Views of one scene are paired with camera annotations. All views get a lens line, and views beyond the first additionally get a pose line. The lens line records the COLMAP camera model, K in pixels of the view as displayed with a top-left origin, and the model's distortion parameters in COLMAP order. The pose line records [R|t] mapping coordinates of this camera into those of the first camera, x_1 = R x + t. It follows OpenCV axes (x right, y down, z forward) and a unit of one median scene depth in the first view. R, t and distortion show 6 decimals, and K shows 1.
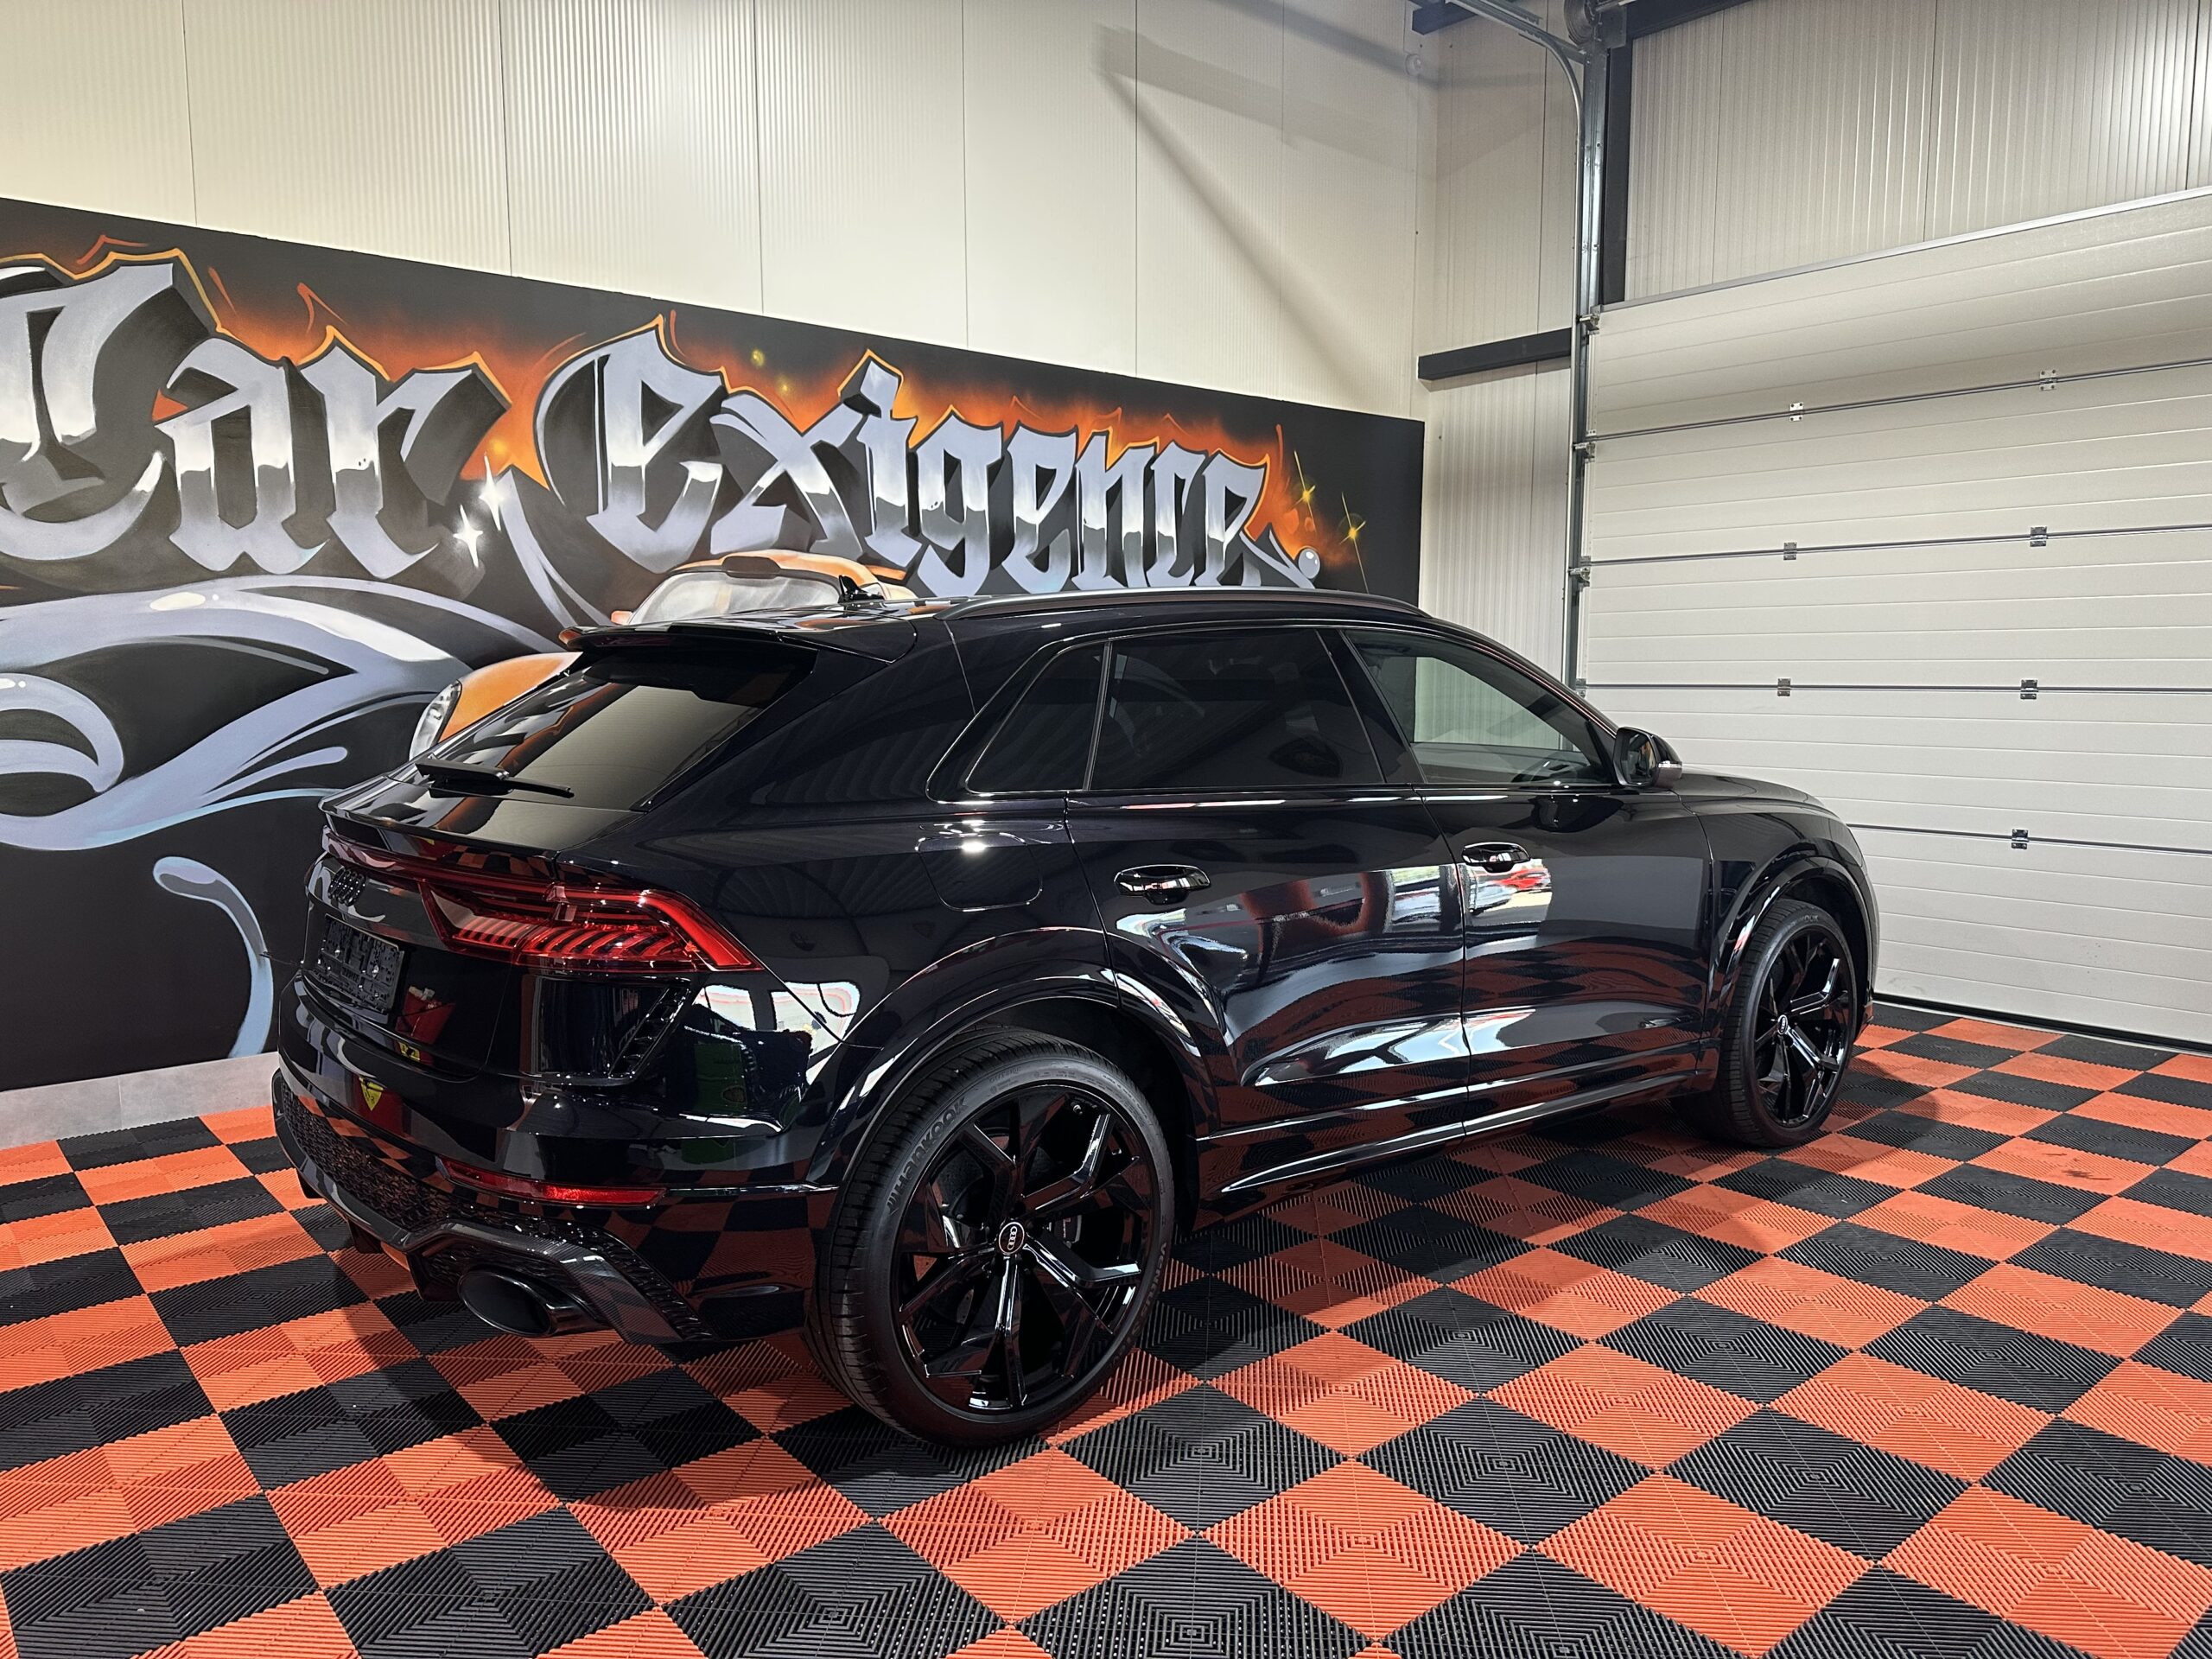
lens RADIAL K [[1567.2, 0, 1121.3], [0, 1567.2, 841.2], [0, 0, 1]] dist [0.146280, -0.272430]
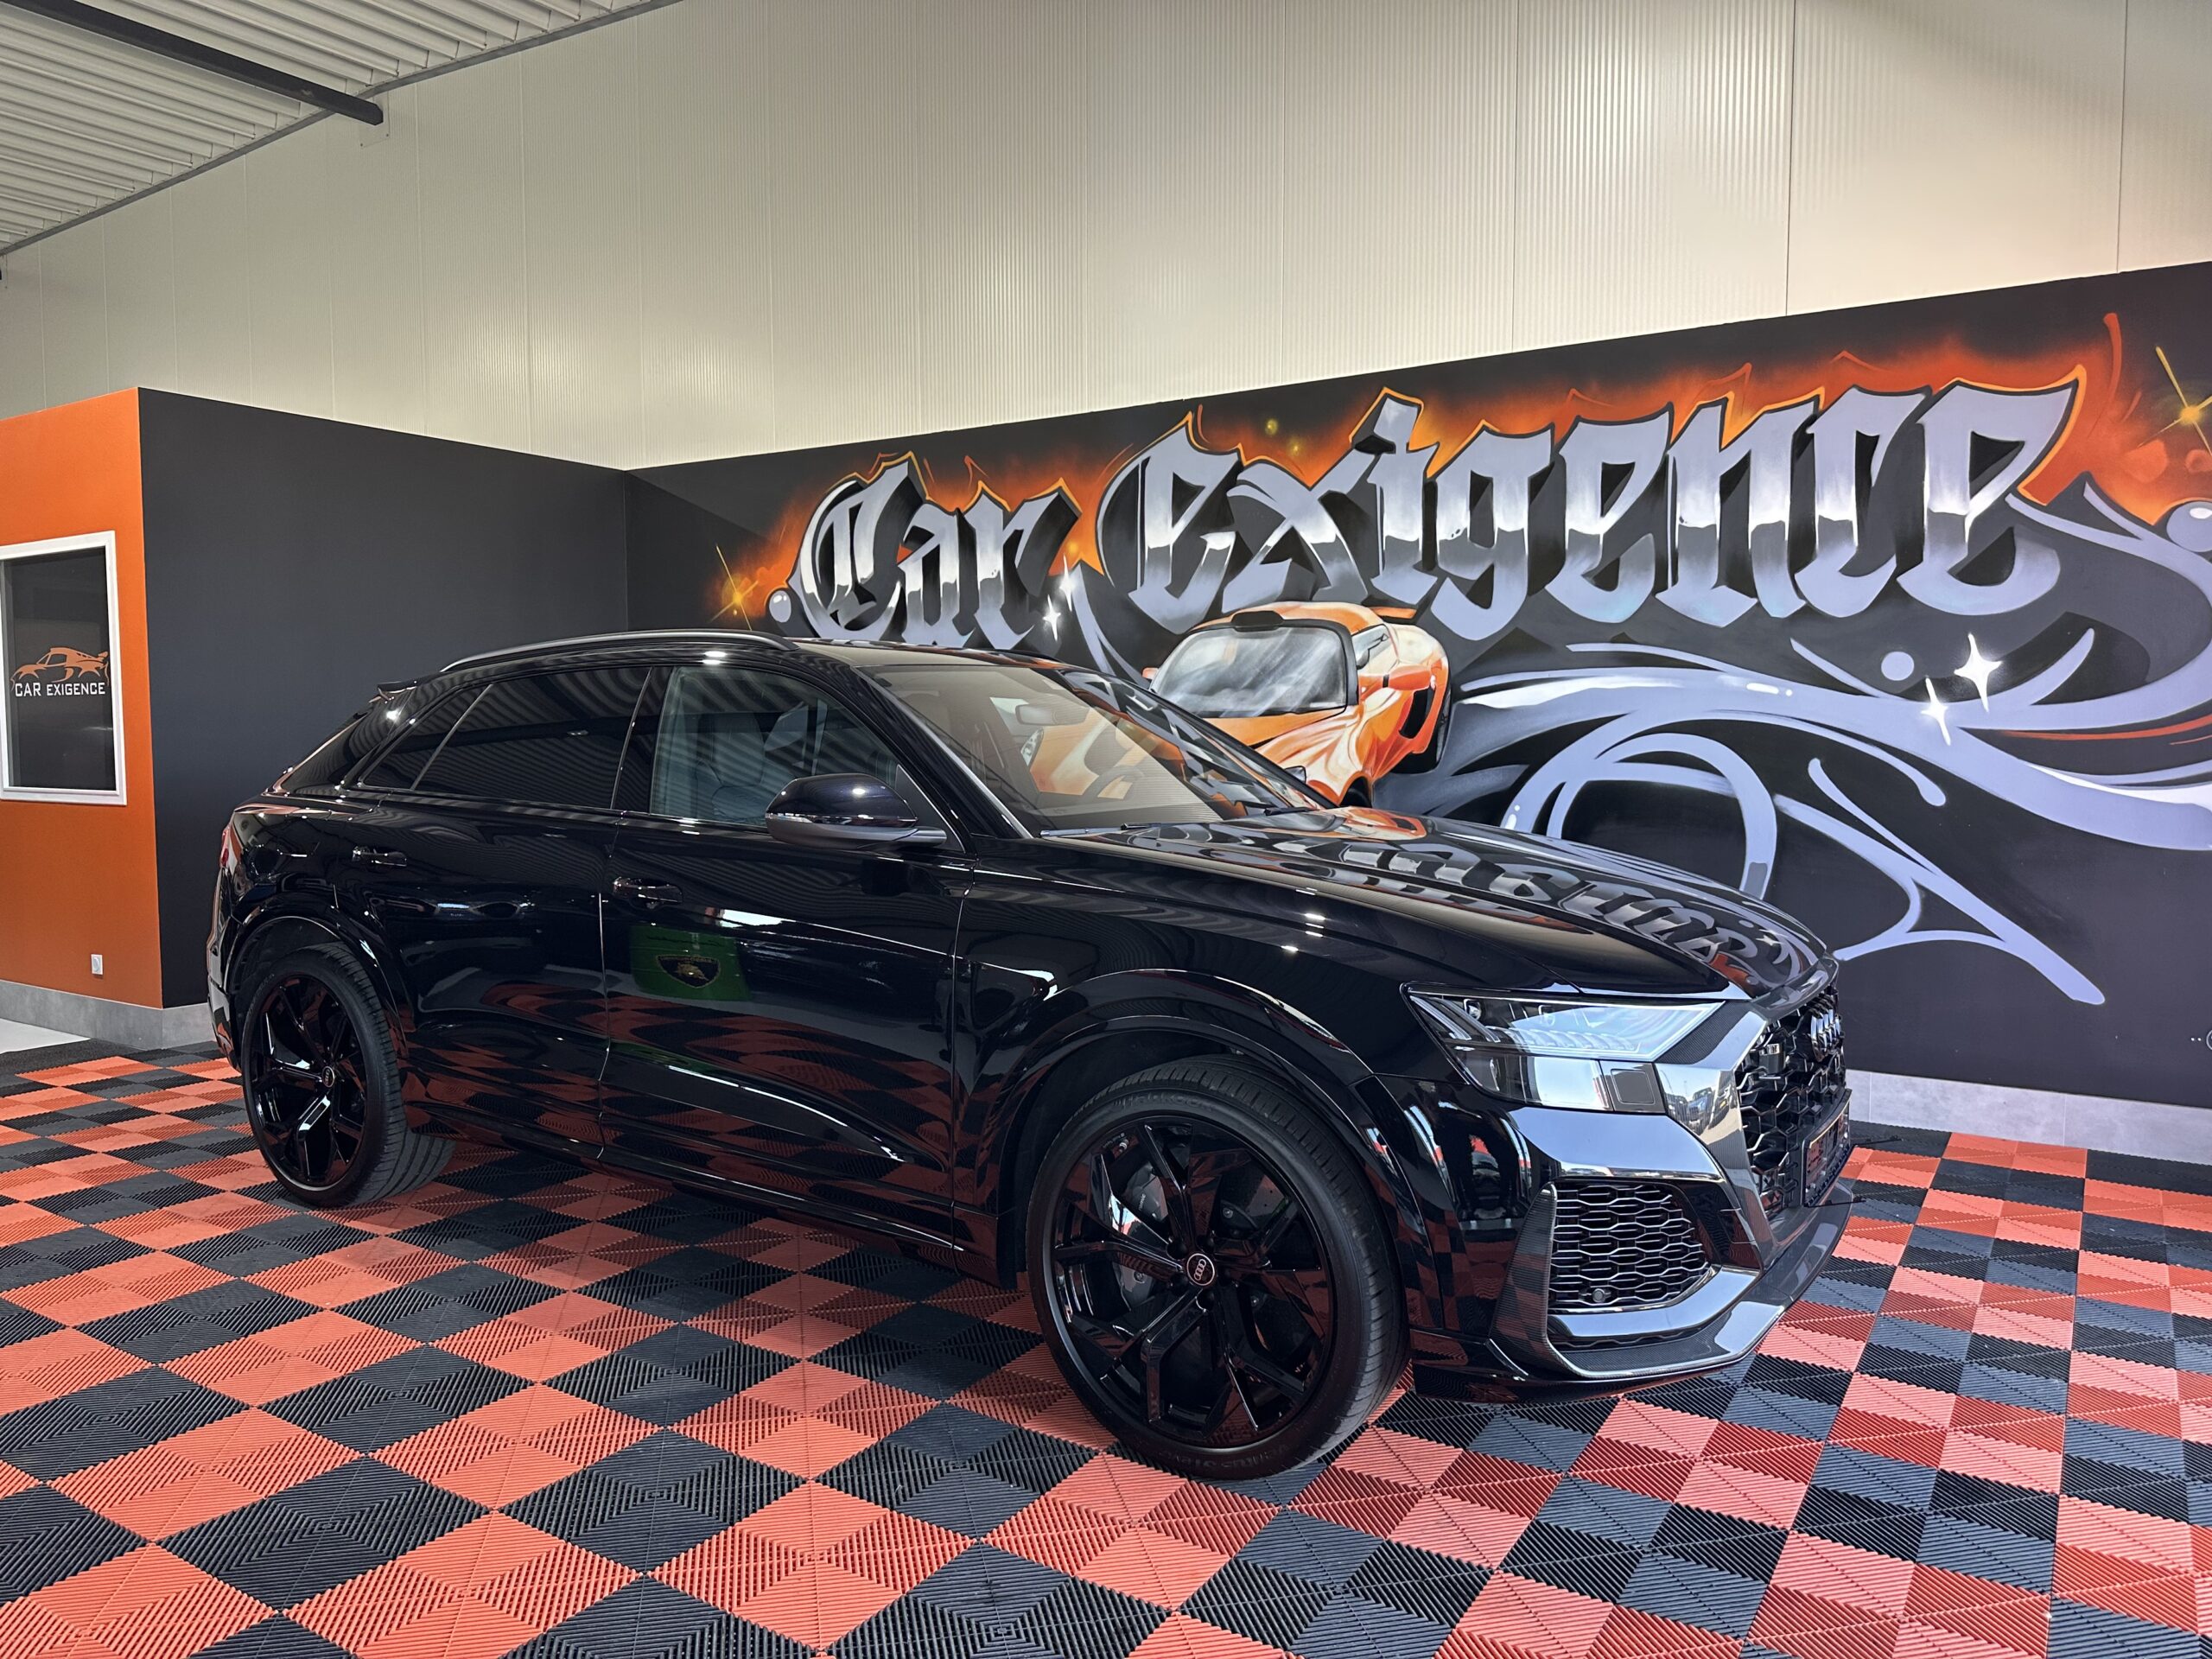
lens RADIAL K [[1567.2, 0, 1121.3], [0, 1567.2, 841.2], [0, 0, 1]] dist [0.146280, -0.272430]
pose [[0.287372, 0.069479, -0.955296, 0.770839], [-0.099501, 0.994135, 0.042372, -0.058186], [0.952637, 0.082877, 0.292599, 0.598912]]
